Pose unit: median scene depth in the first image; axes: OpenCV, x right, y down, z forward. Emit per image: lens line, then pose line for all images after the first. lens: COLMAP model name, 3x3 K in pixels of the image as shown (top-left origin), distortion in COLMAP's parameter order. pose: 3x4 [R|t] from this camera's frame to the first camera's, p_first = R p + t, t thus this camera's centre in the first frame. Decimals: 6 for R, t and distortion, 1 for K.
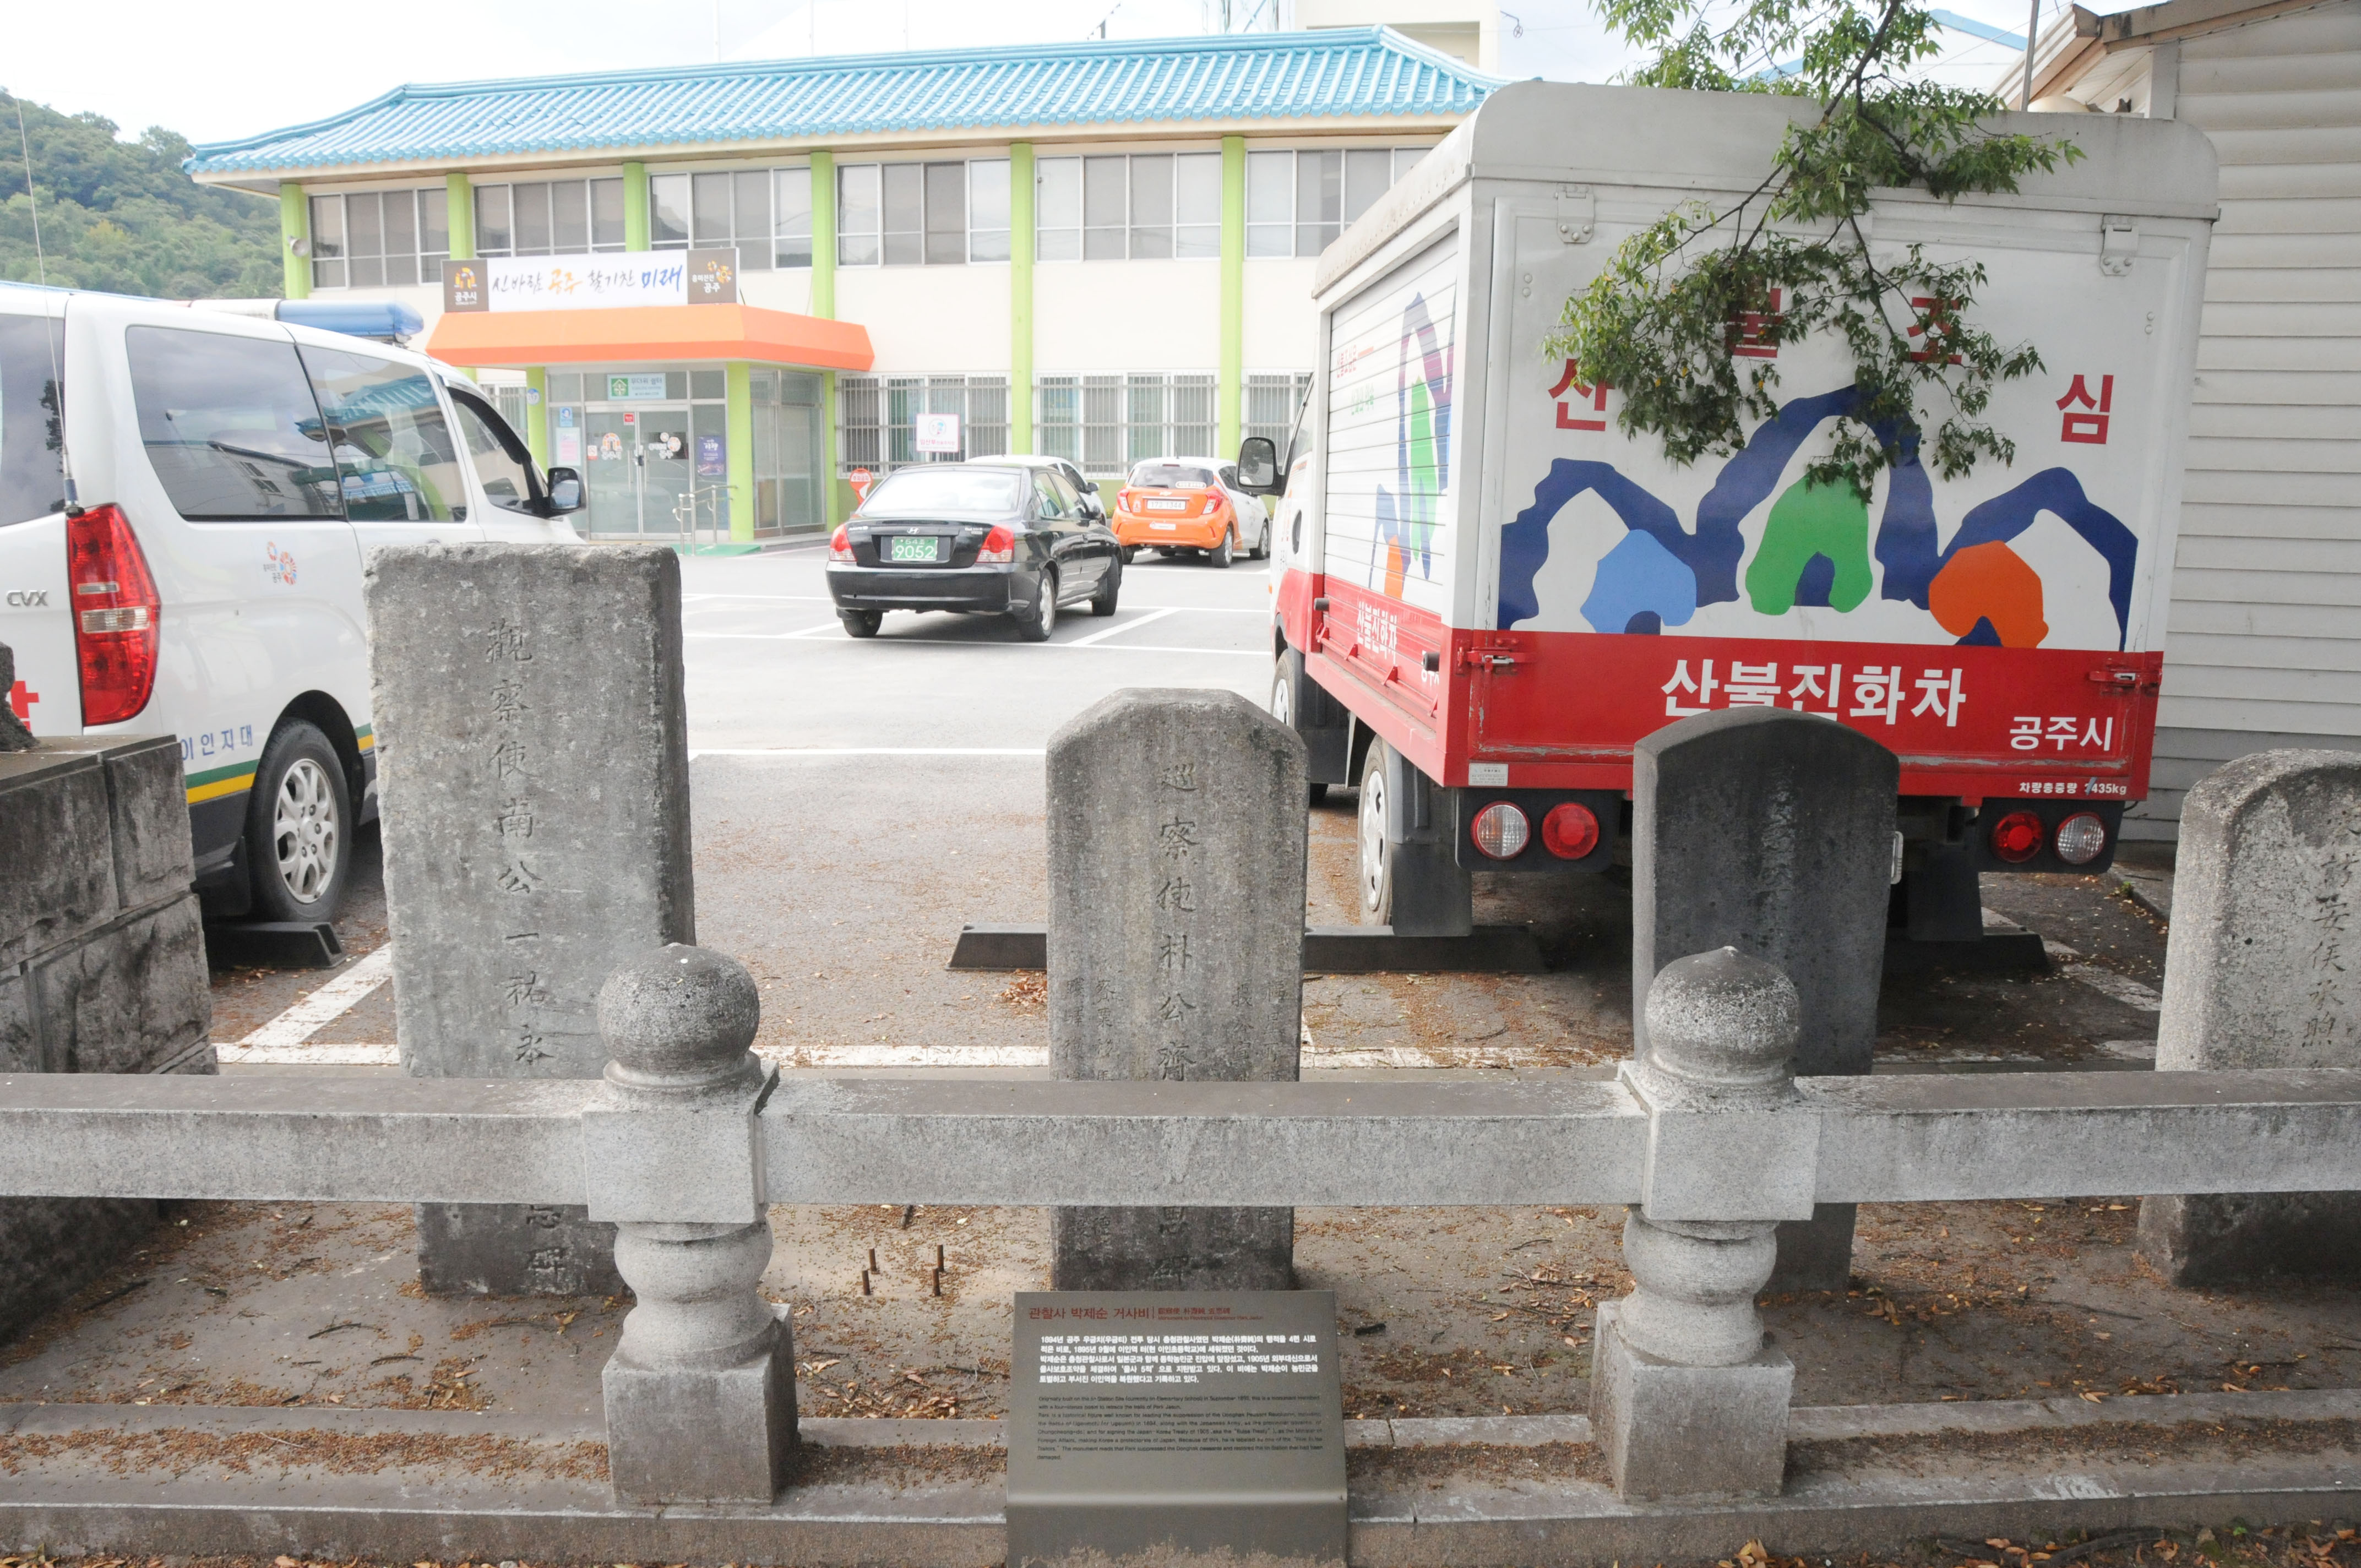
lens RADIAL K [[1855.2, 0, 1190.7], [0, 1855.2, 801.5], [0, 0, 1]] dist [-0.171803, 0.112676]
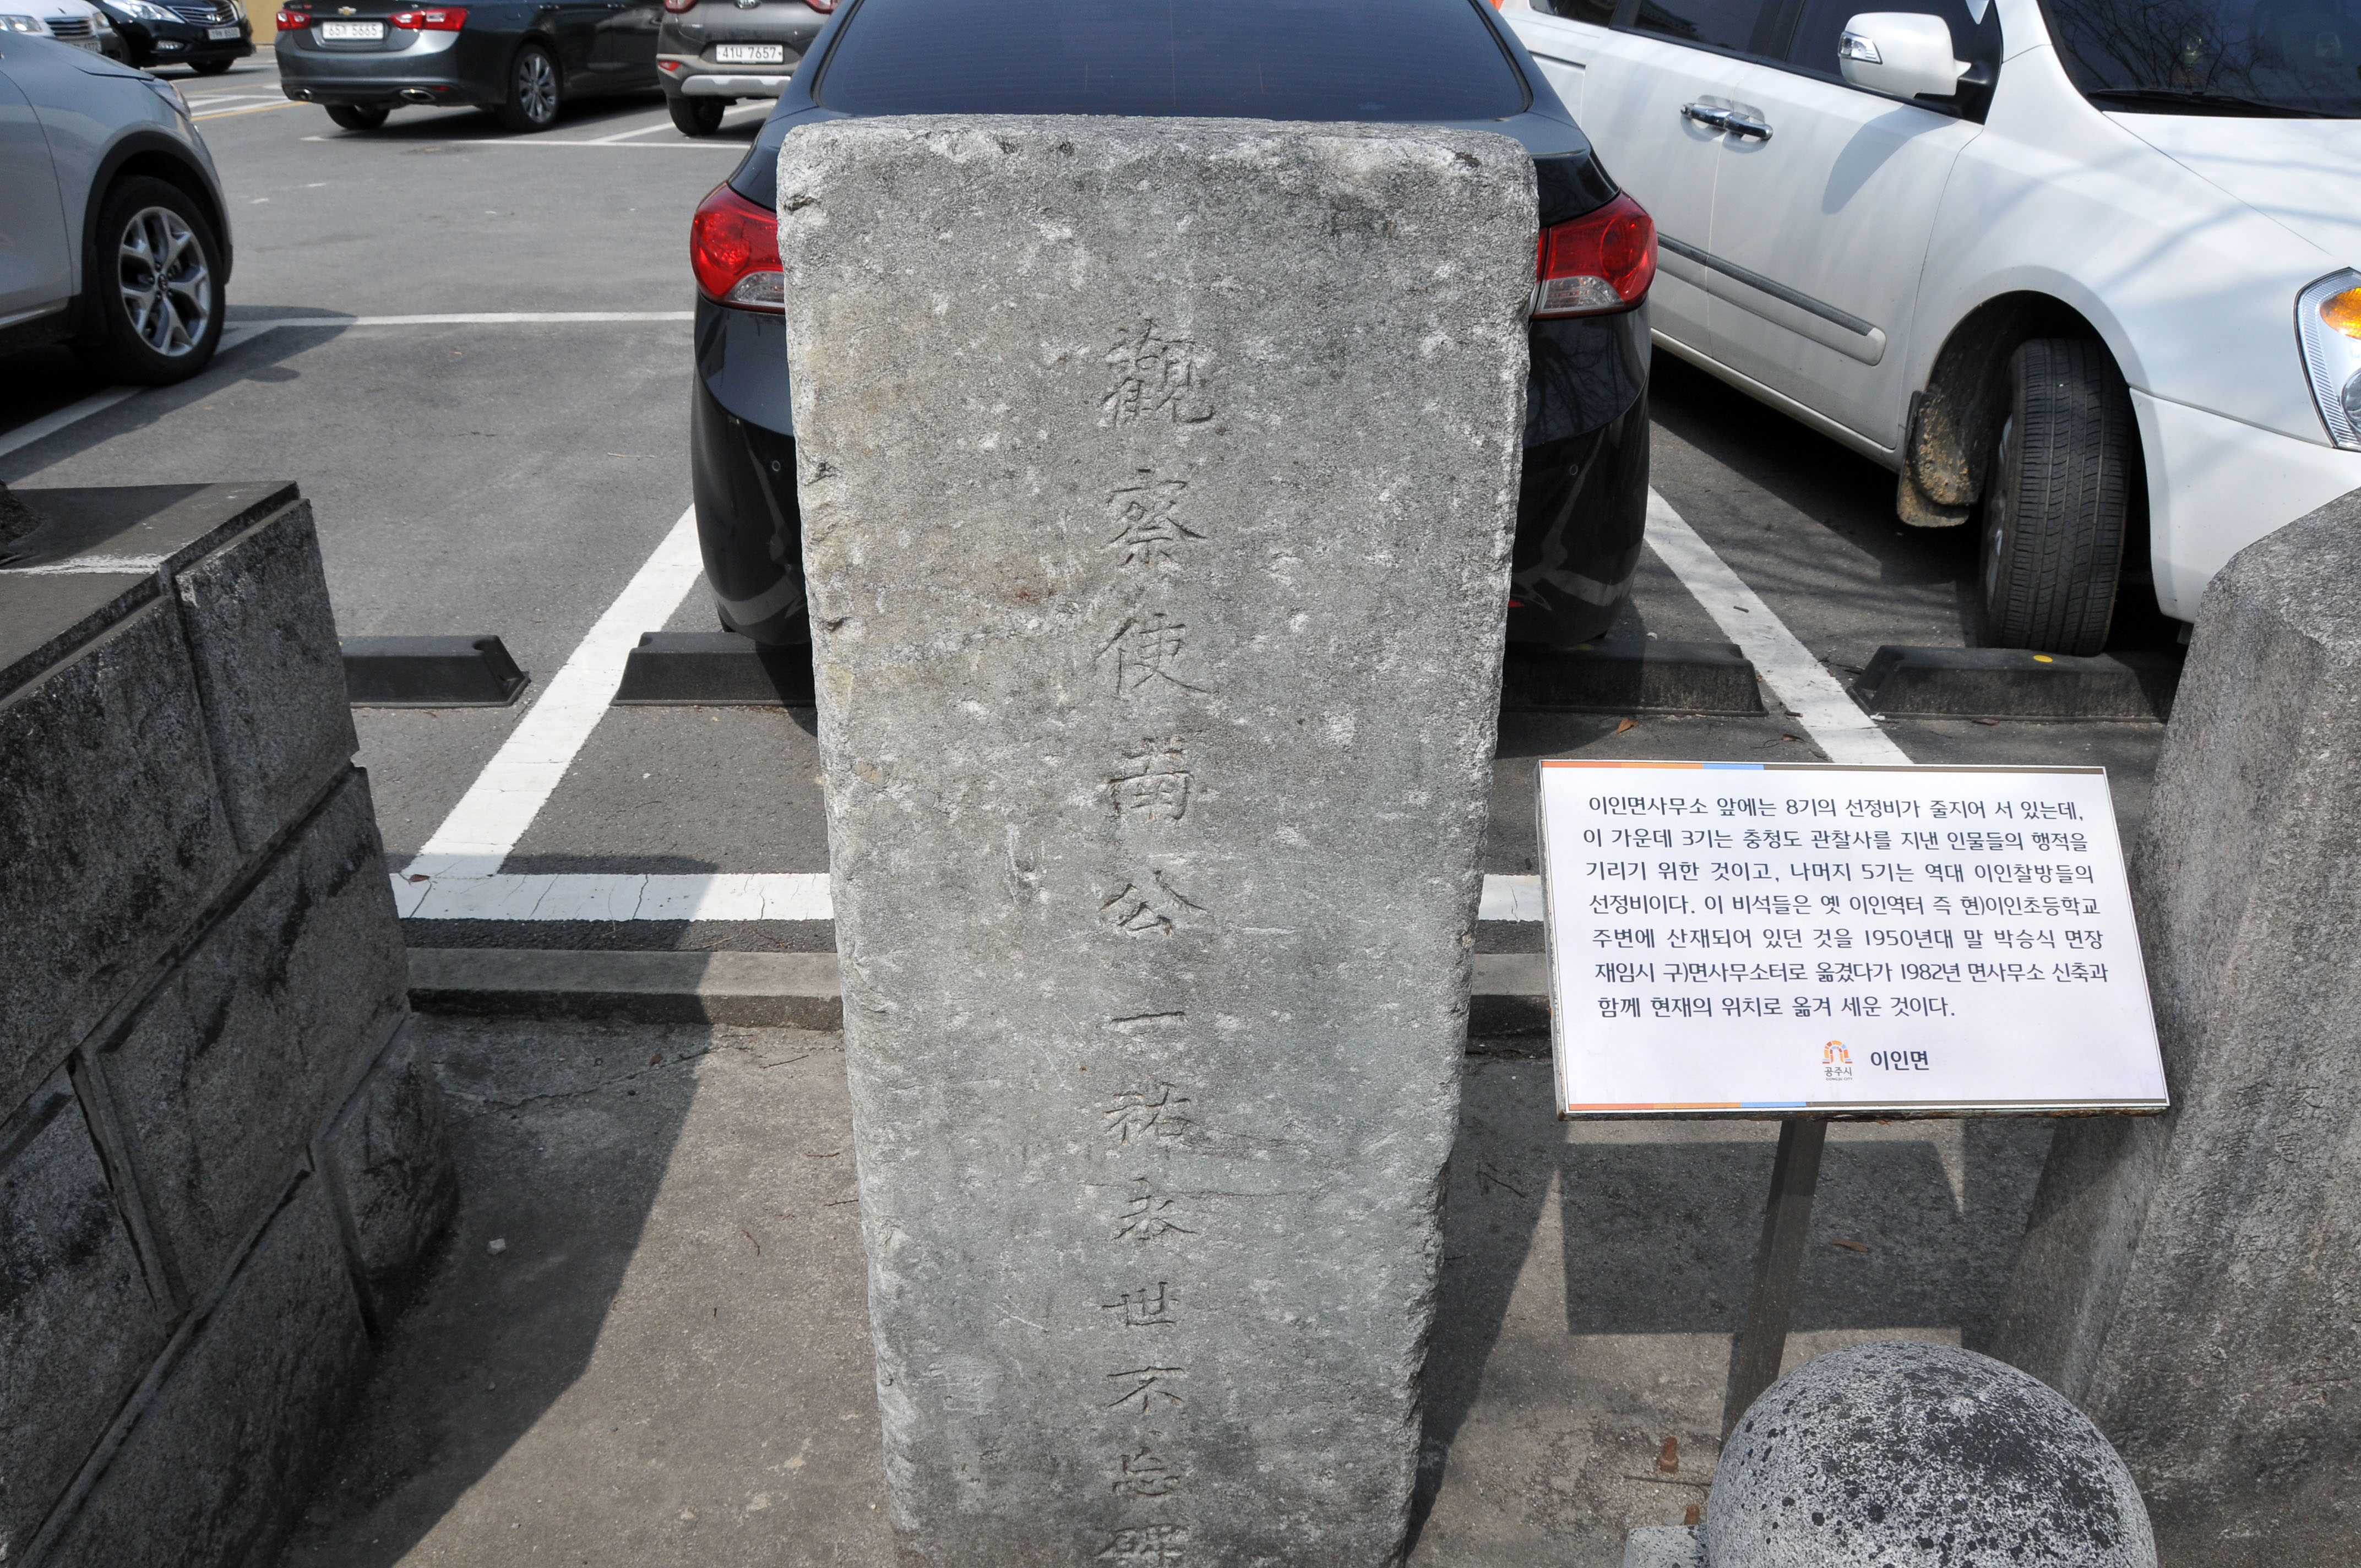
lens RADIAL K [[1855.2, 0, 1188.5], [0, 1855.2, 832.4], [0, 0, 1]] dist [-0.171803, 0.112676]
pose [[0.999535, 0.016839, -0.025434, -0.380793], [-0.009310, 0.962442, 0.271327, -0.108502], [0.029047, -0.270964, 0.962151, 0.614655]]
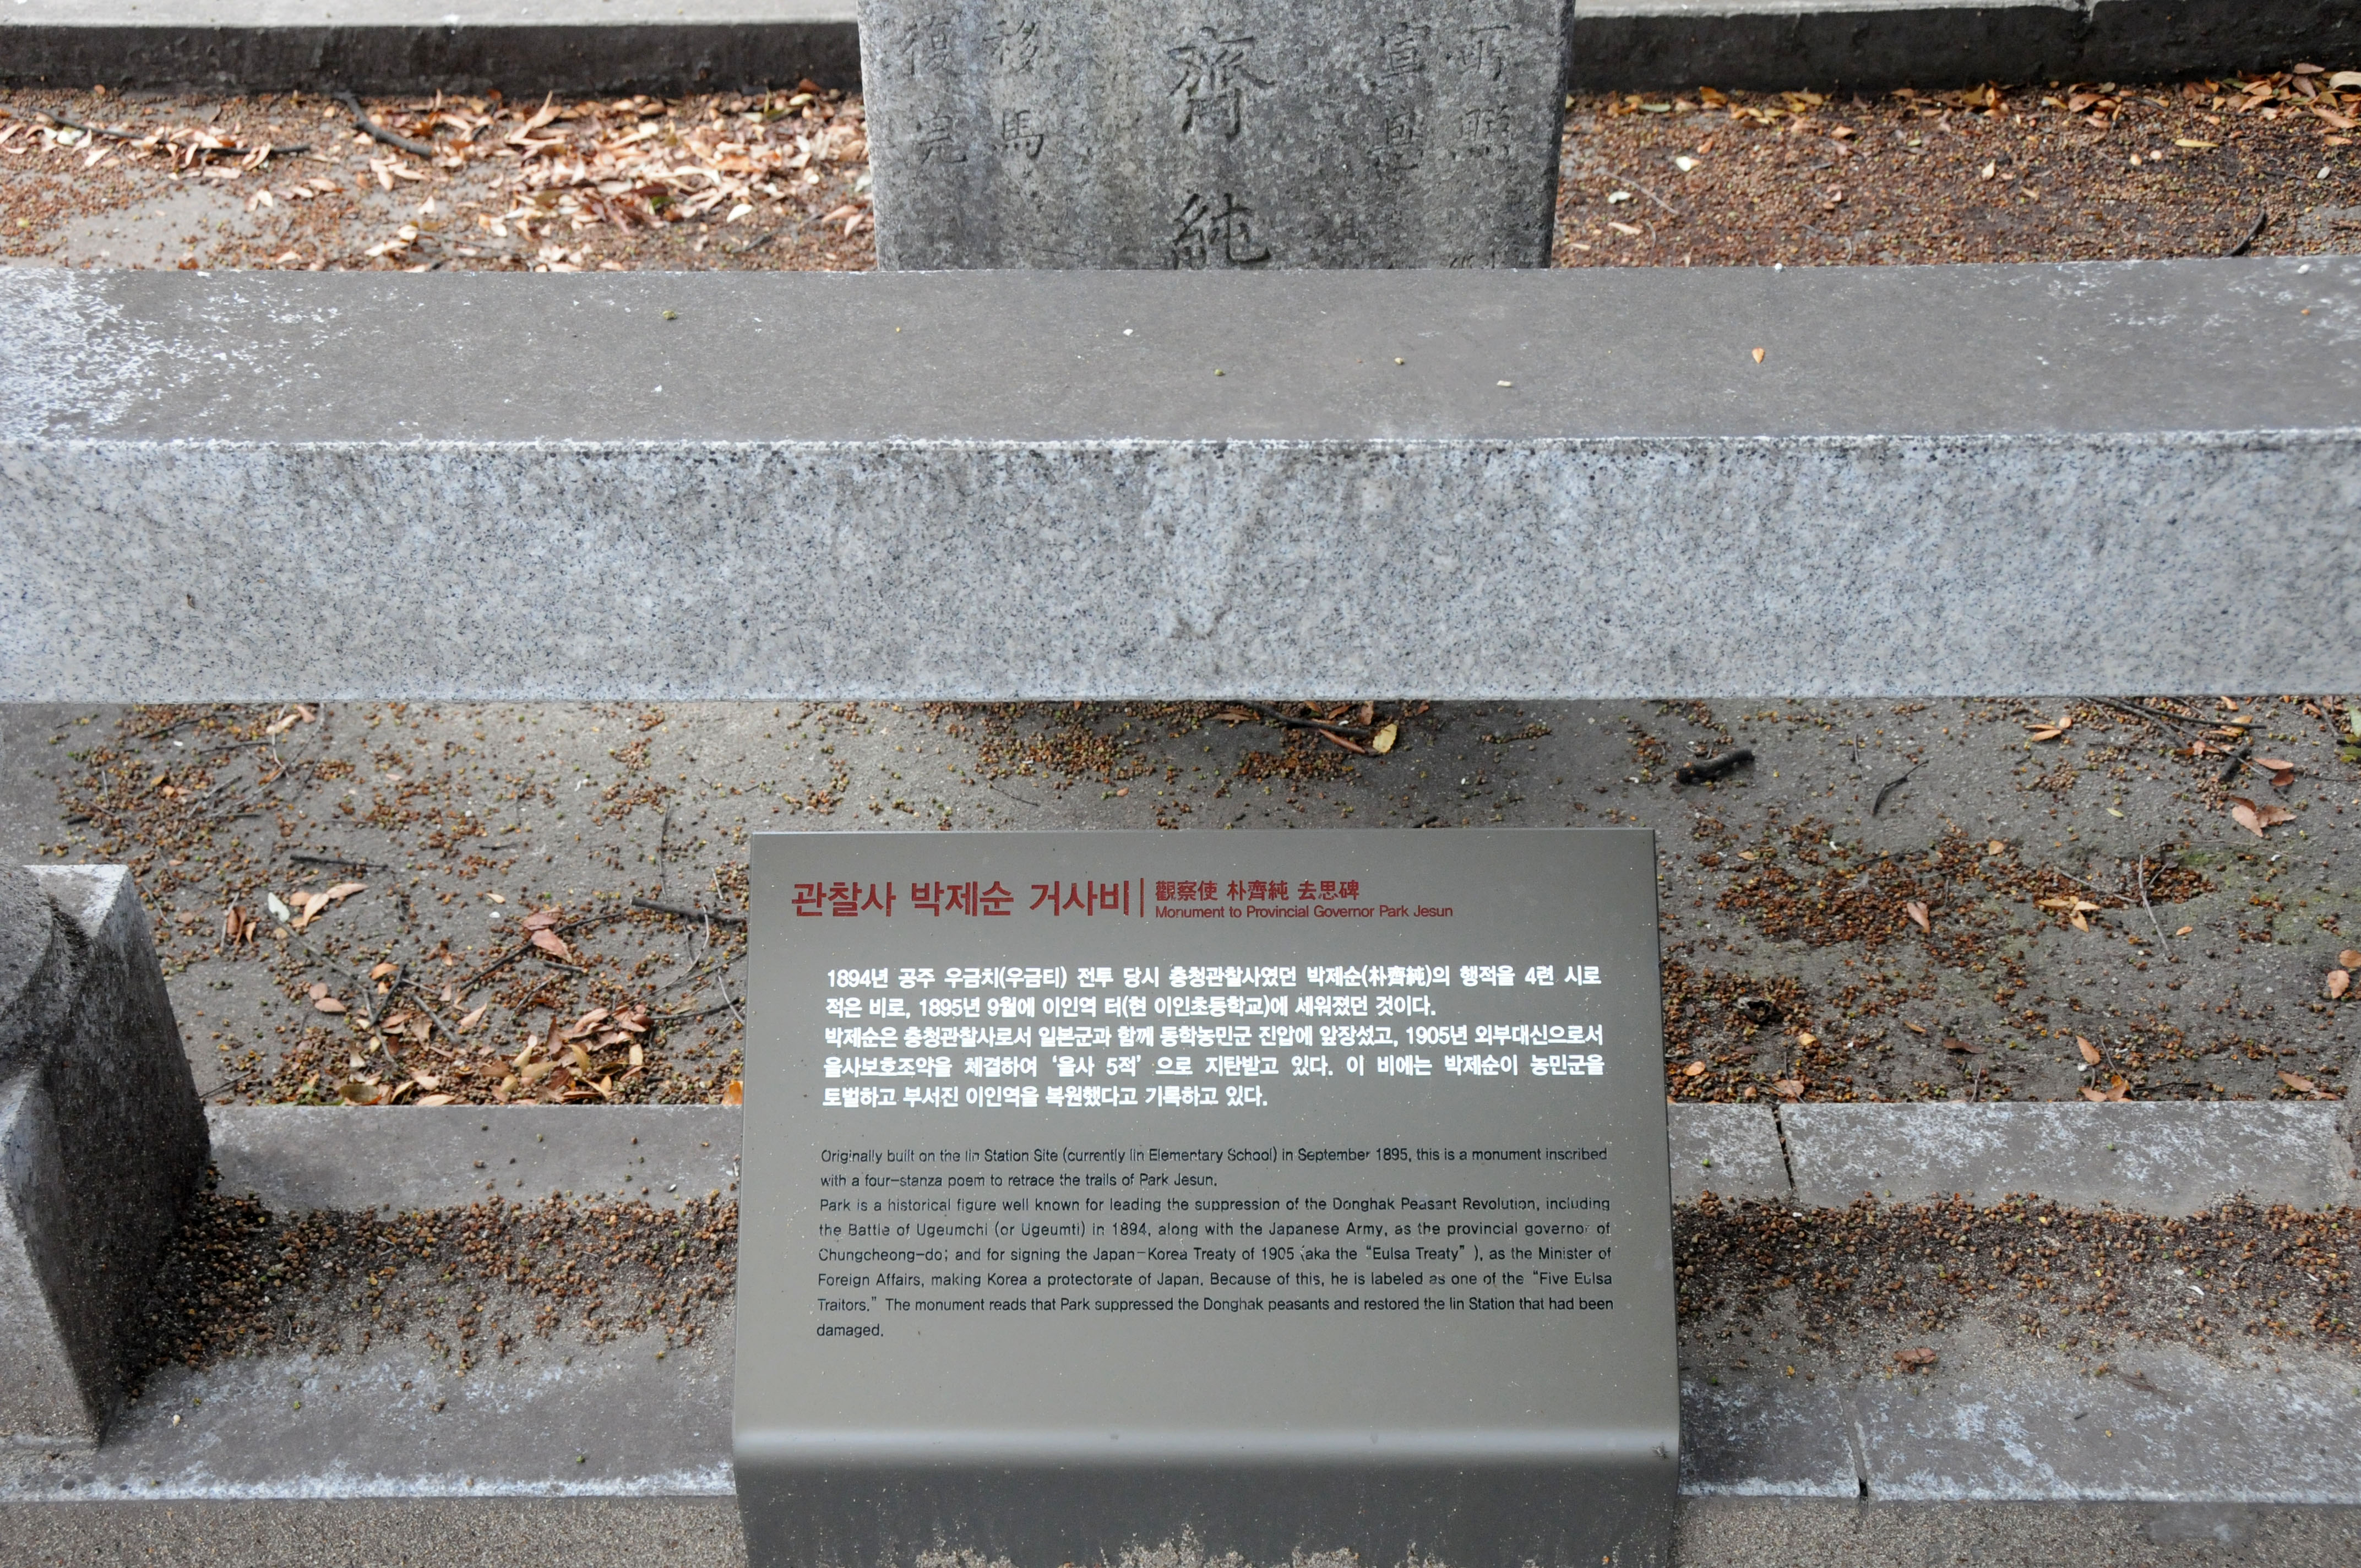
lens RADIAL K [[3004.9, 0, 1144.6], [0, 3004.9, 867.2], [0, 0, 1]] dist [0.079181, 0.000000]
pose [[0.998760, 0.006872, -0.049308, 0.008482], [0.017170, 0.882103, 0.470744, -0.000531], [0.046730, -0.471007, 0.880891, 0.468166]]
